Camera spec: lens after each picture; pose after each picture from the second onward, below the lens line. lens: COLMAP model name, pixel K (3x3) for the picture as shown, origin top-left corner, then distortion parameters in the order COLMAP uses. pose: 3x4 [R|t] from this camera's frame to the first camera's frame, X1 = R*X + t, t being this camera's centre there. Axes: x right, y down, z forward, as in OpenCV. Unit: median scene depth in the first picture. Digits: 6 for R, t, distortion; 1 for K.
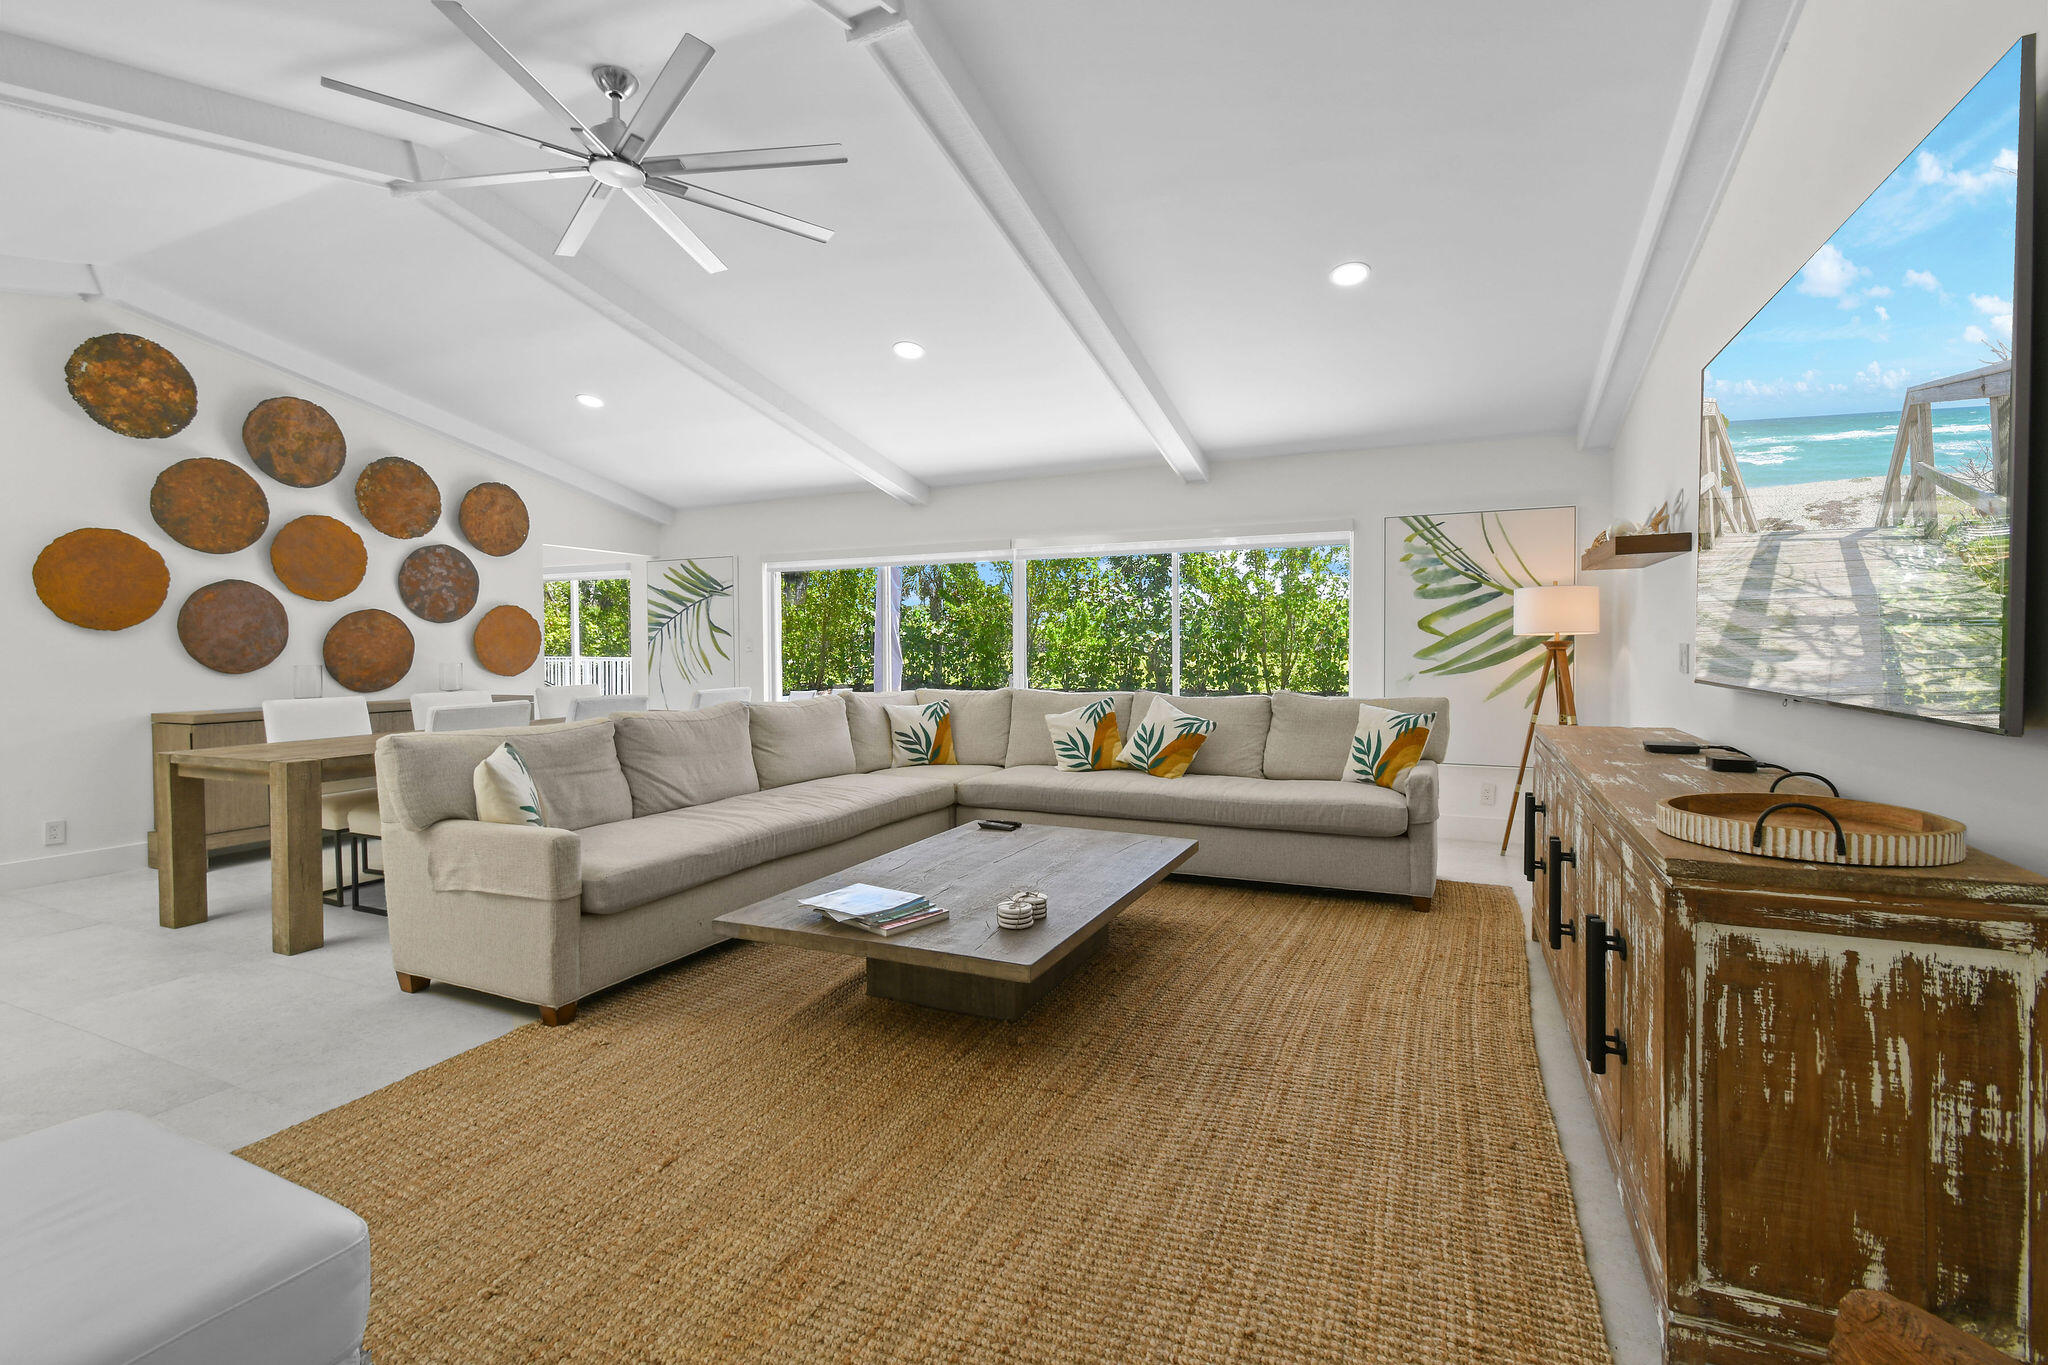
lens RADIAL K [[890.9, 0, 1030.9], [0, 890.9, 655.2], [0, 0, 1]] dist [0.000571, -0.000213]
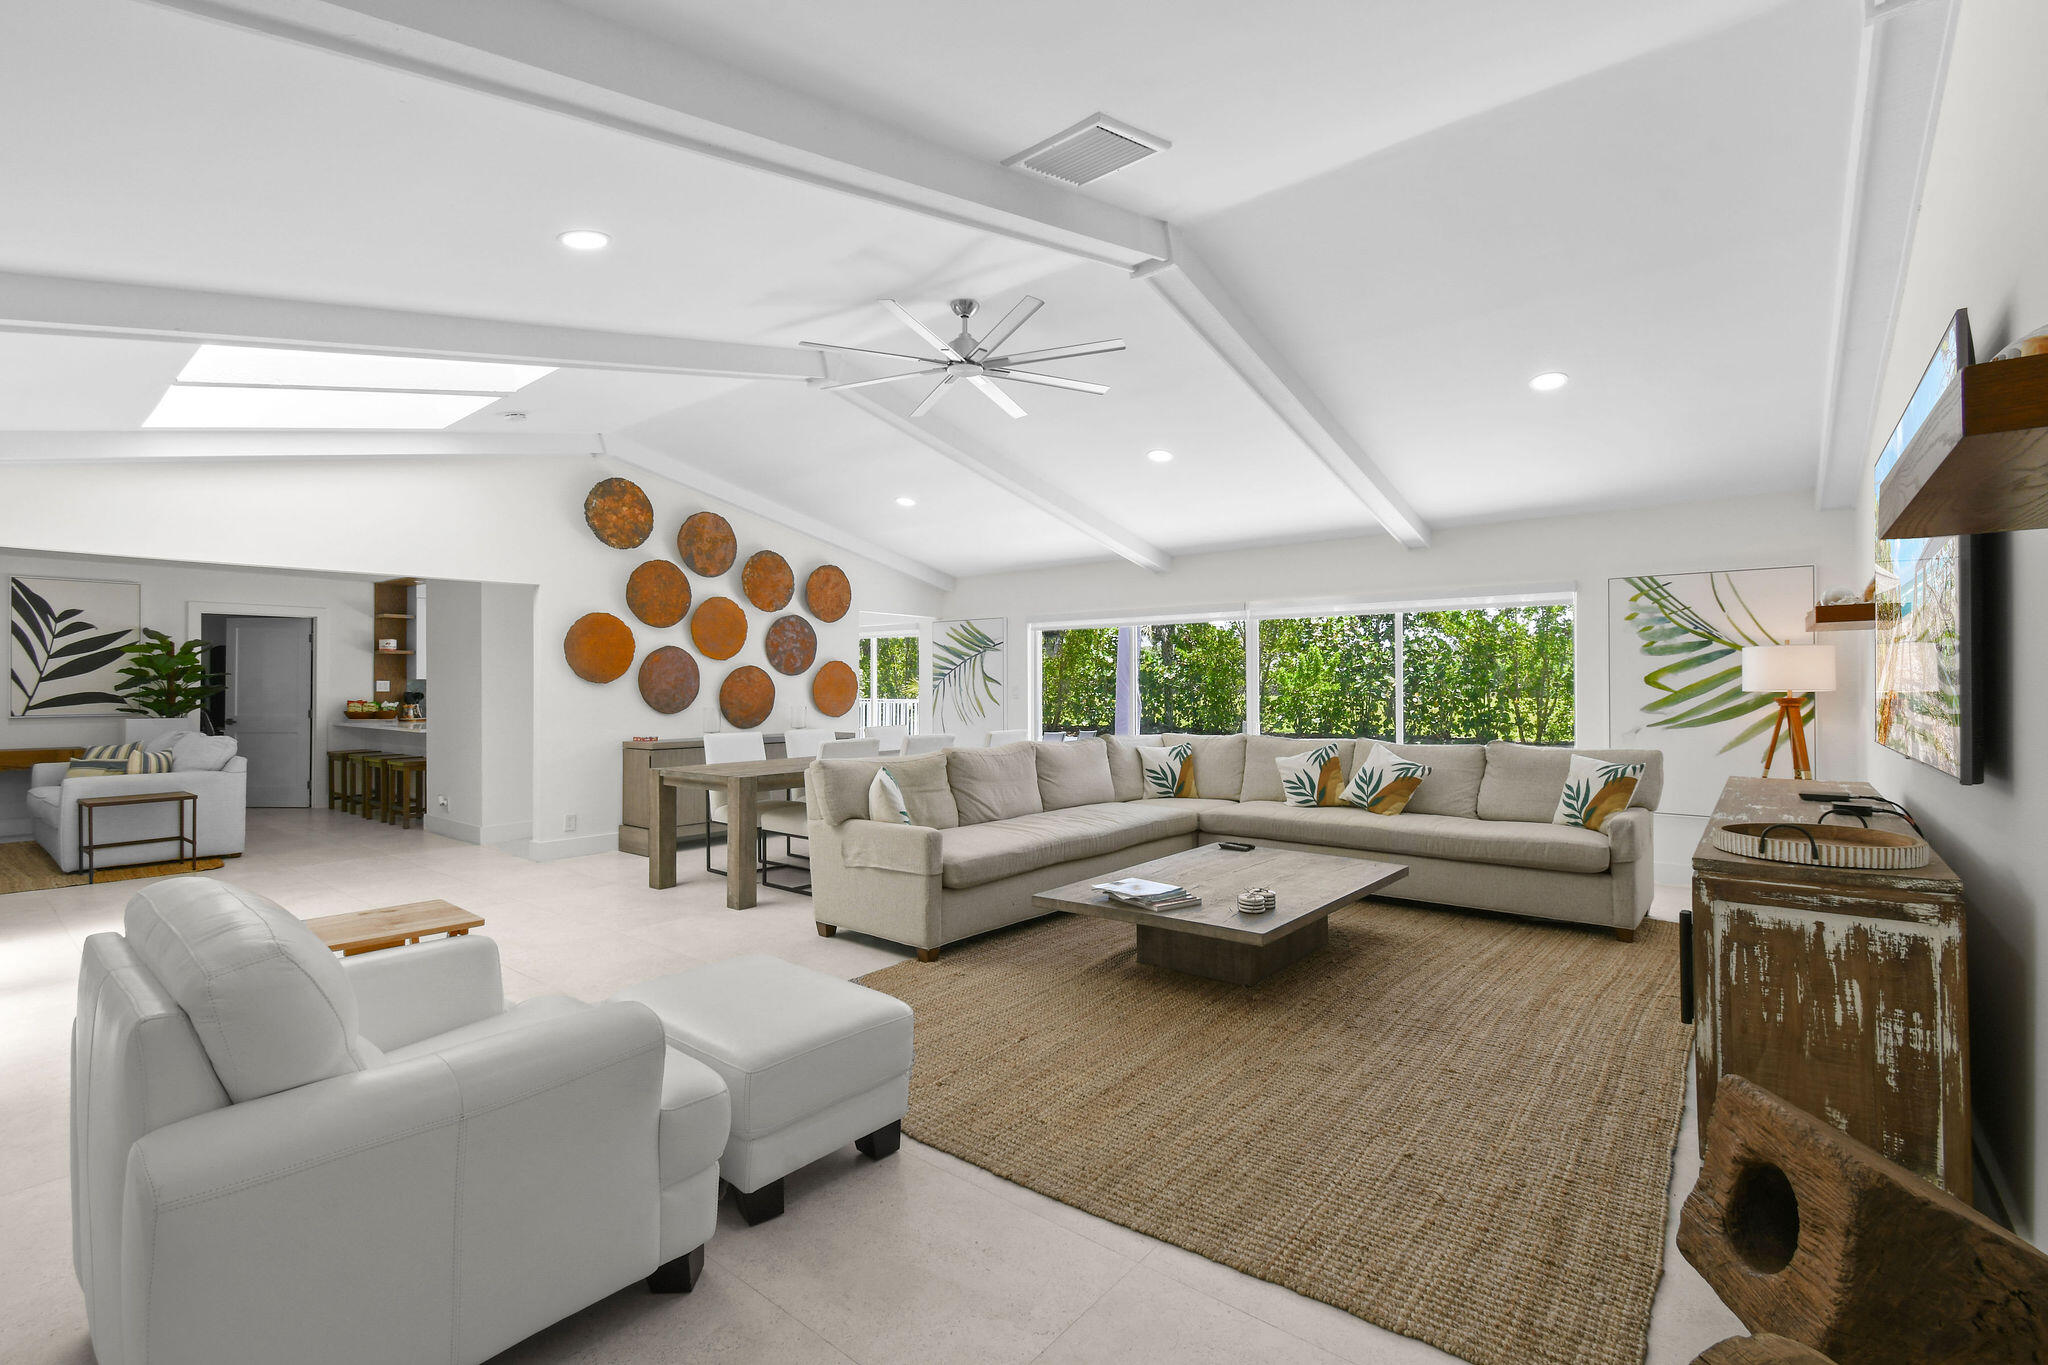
lens RADIAL K [[895.2, 0, 1035.5], [0, 895.2, 675.2], [0, 0, 1]] dist [0.002036, 0.000175]
pose [[0.969417, 0.001252, -0.245414, -0.001170], [-0.007090, 0.999713, -0.022905, -0.012877], [0.245315, 0.023944, 0.969148, -0.235705]]
